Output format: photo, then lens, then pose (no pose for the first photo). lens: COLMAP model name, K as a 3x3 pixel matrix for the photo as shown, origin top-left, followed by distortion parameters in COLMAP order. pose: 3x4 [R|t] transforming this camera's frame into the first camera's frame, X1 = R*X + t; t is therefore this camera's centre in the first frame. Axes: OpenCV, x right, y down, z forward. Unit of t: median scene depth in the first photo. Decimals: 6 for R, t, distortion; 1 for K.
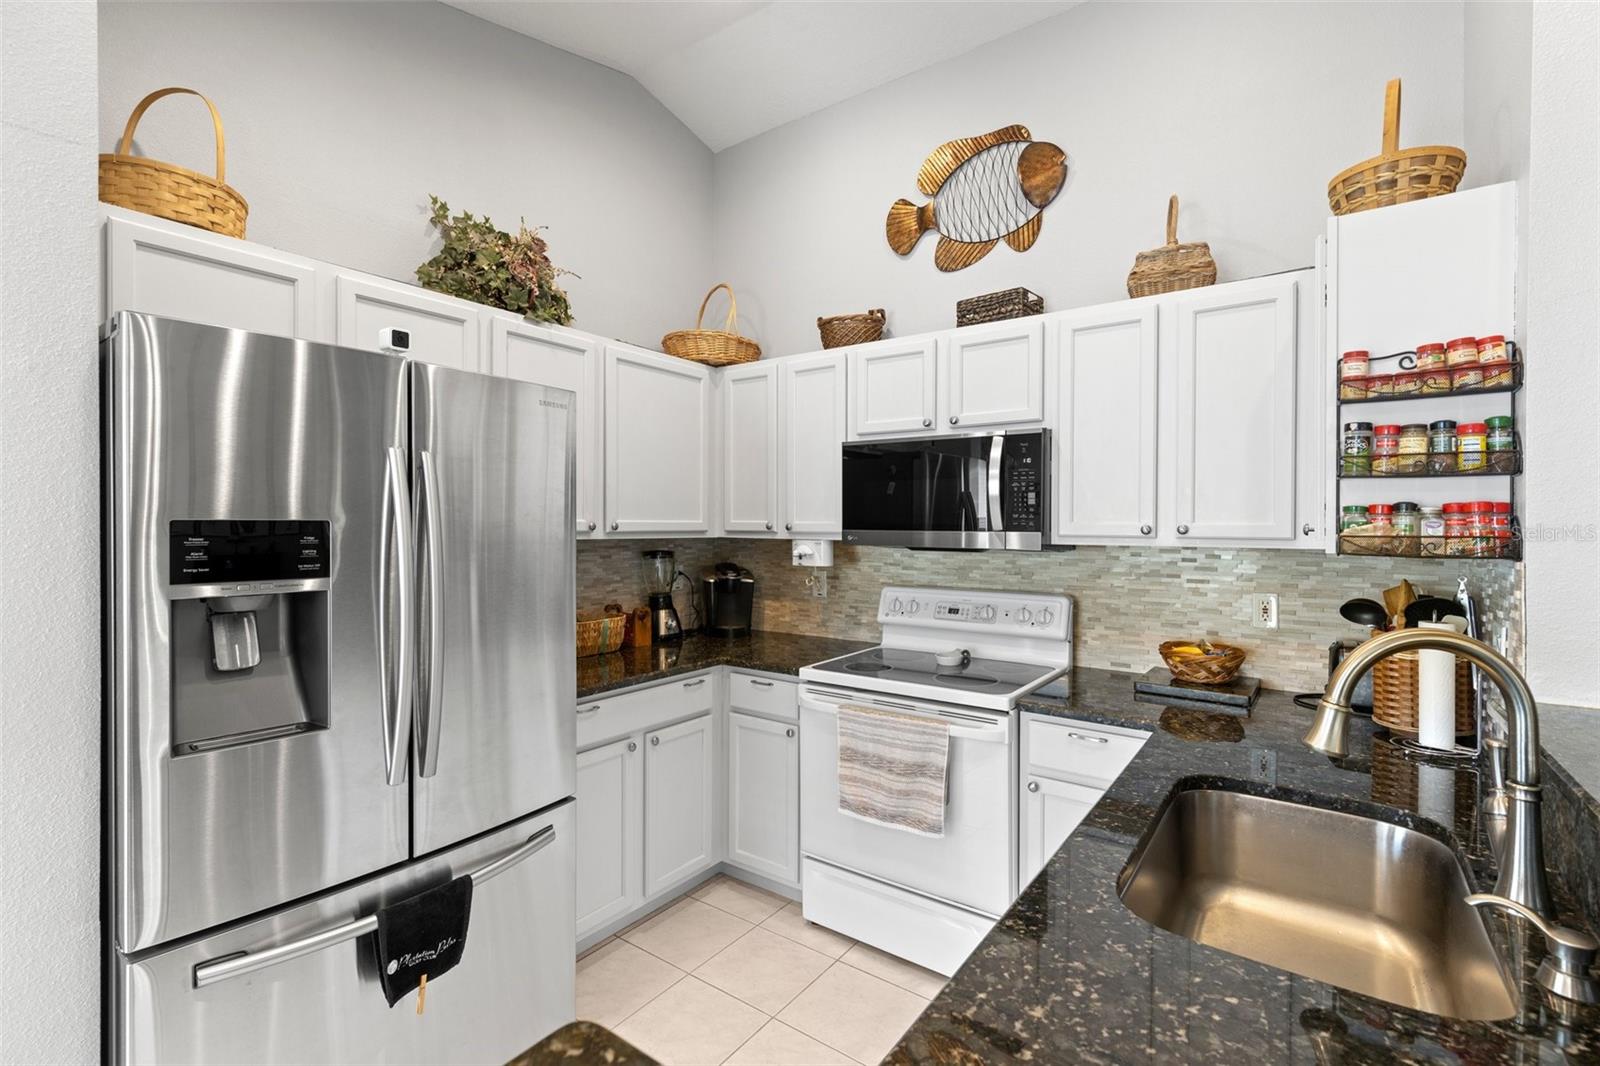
lens RADIAL K [[720.8, 0, 800.8], [0, 720.8, 527.8], [0, 0, 1]] dist [0.008831, -0.001288]
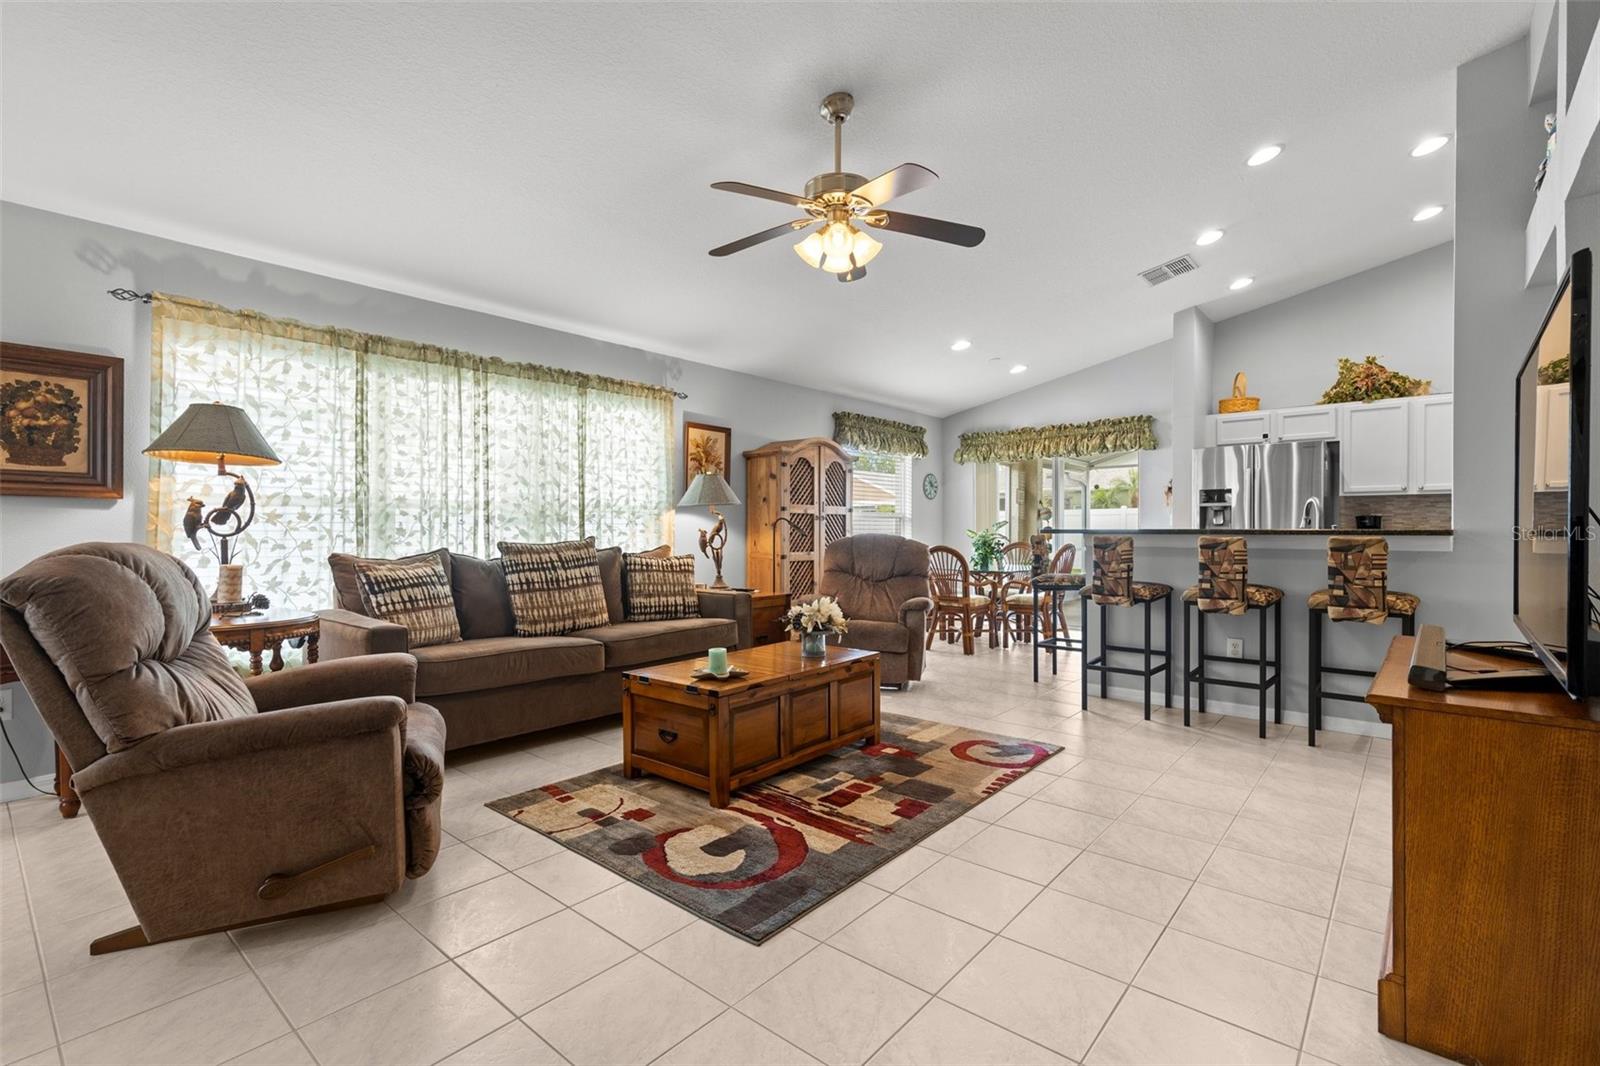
lens RADIAL K [[720.8, 0, 796.9], [0, 720.8, 538.5], [0, 0, 1]] dist [0.008831, -0.001288]
pose [[-0.085578, 0.010123, -0.996280, 2.269790], [-0.005304, 0.999930, 0.010616, 0.151691], [0.996317, 0.006193, -0.085518, -0.697144]]
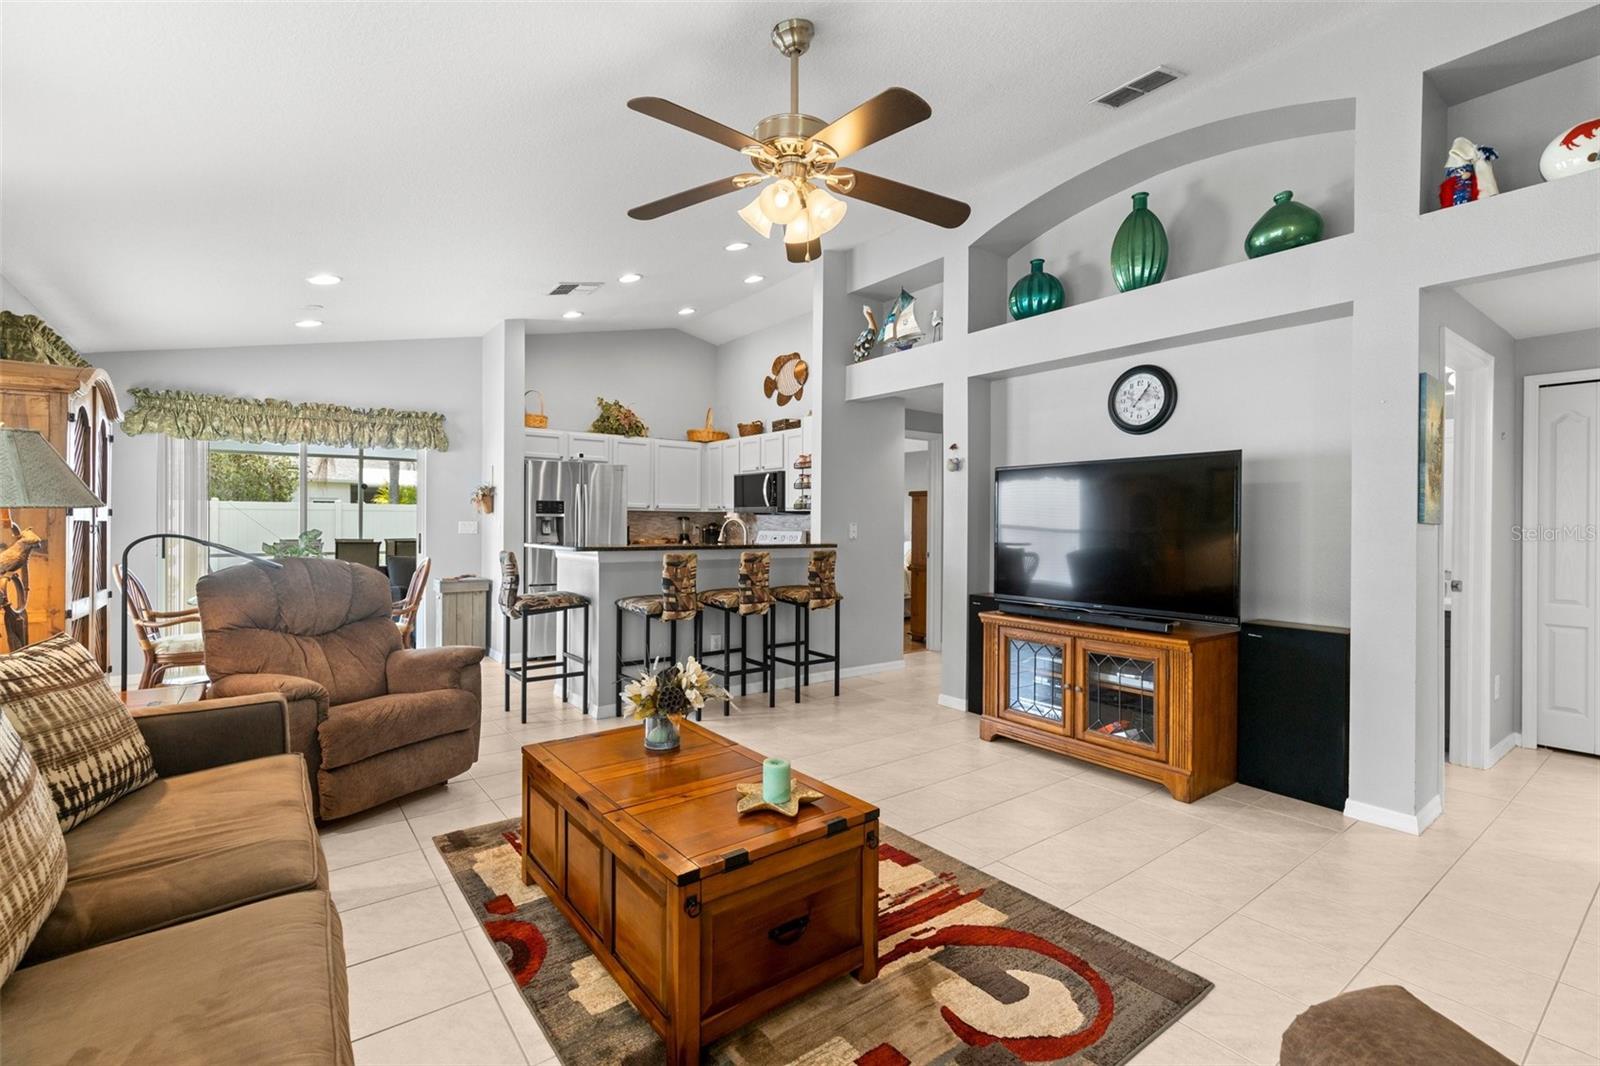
lens RADIAL K [[720.8, 0, 794.5], [0, 720.8, 524.8], [0, 0, 1]] dist [0.008831, -0.001288]
pose [[0.955825, 0.004425, -0.293902, 1.246171], [-0.006322, 0.999965, -0.005505, 0.095210], [0.293867, 0.007120, 0.955820, -1.755853]]
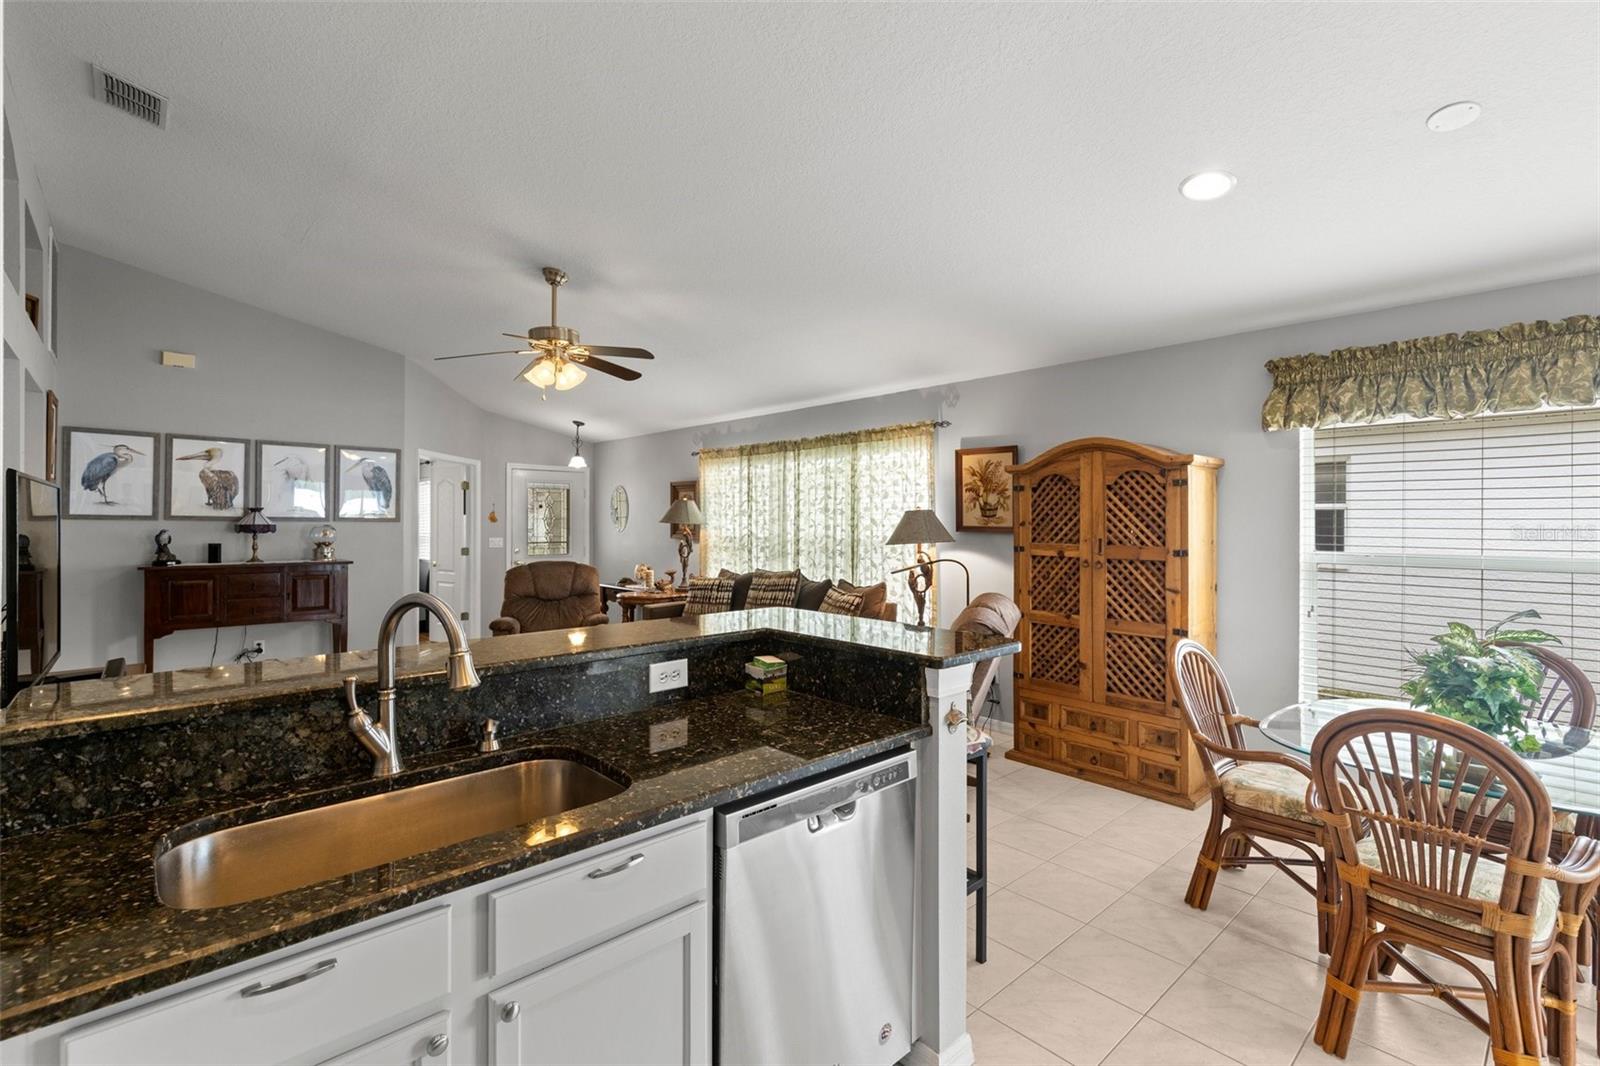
lens RADIAL K [[720.8, 0, 797.8], [0, 720.8, 518.7], [0, 0, 1]] dist [0.008831, -0.001288]
pose [[-0.979123, -0.004015, 0.203231, -0.077372], [-0.003434, 0.999989, 0.003216, -0.007970], [-0.203242, 0.002451, -0.979126, 0.976022]]
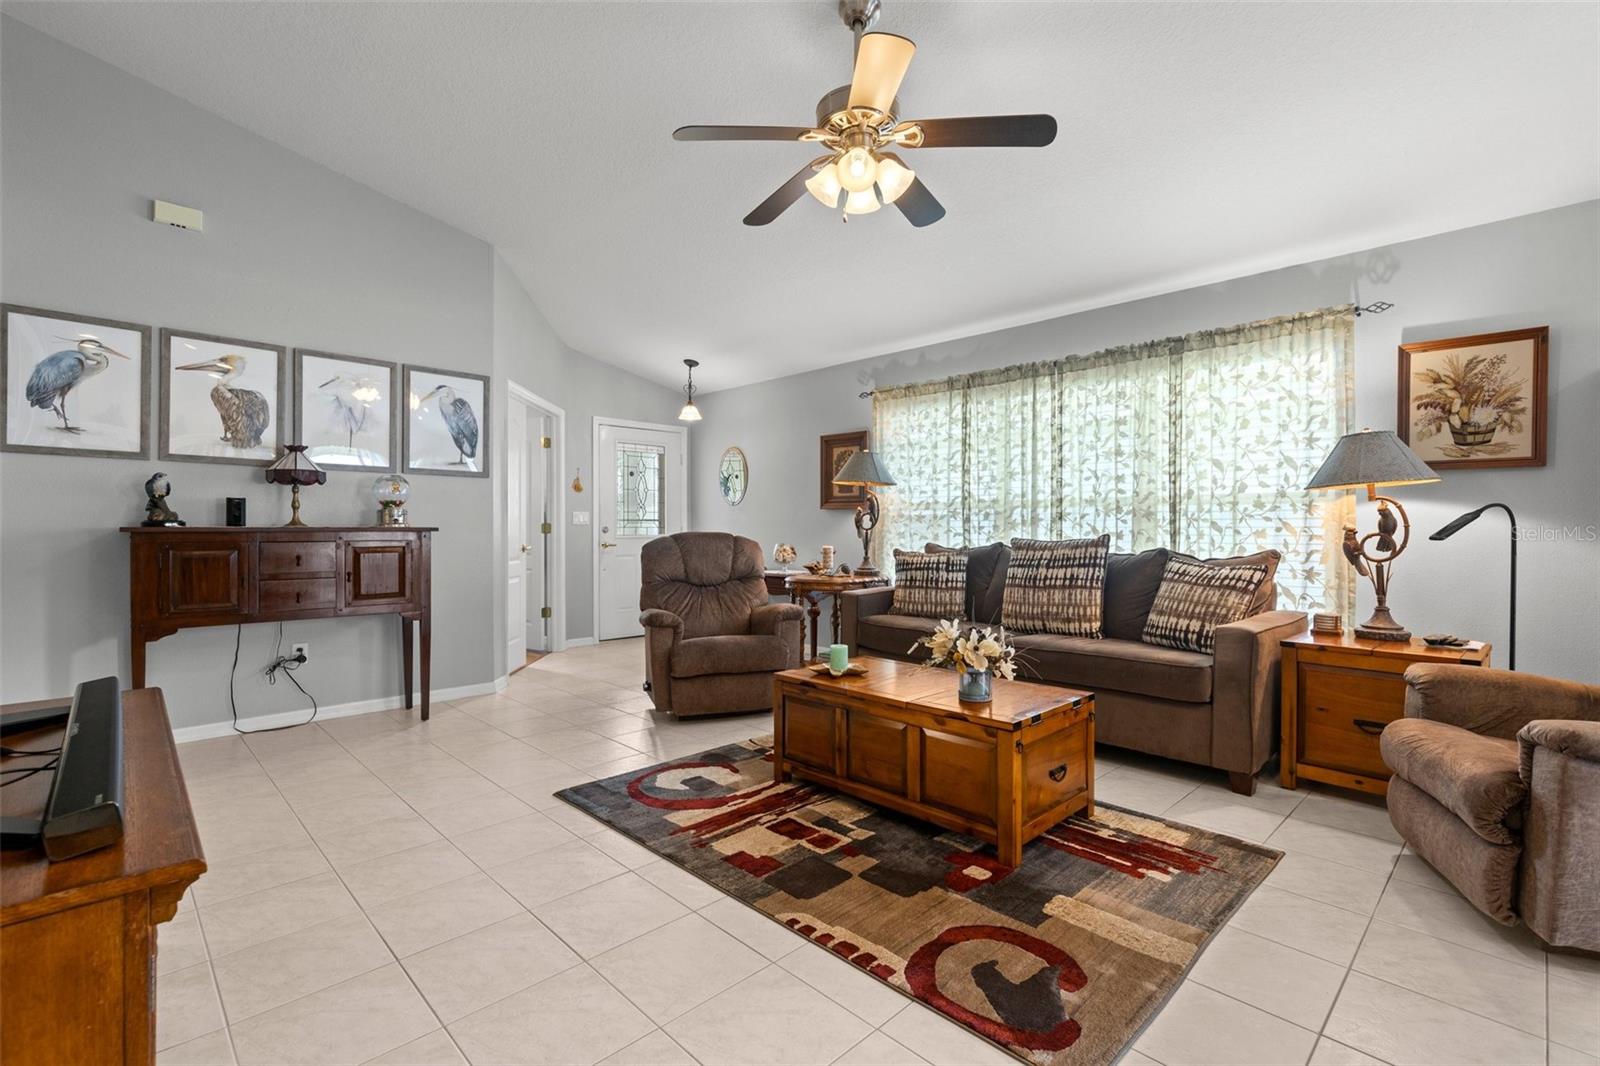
lens RADIAL K [[720.8, 0, 797.2], [0, 720.8, 527.8], [0, 0, 1]] dist [0.008831, -0.001288]
pose [[-0.984856, -0.003639, 0.173334, 0.826872], [-0.001976, 0.999950, 0.009771, 0.139165], [-0.173361, 0.009280, -0.984815, 0.361459]]
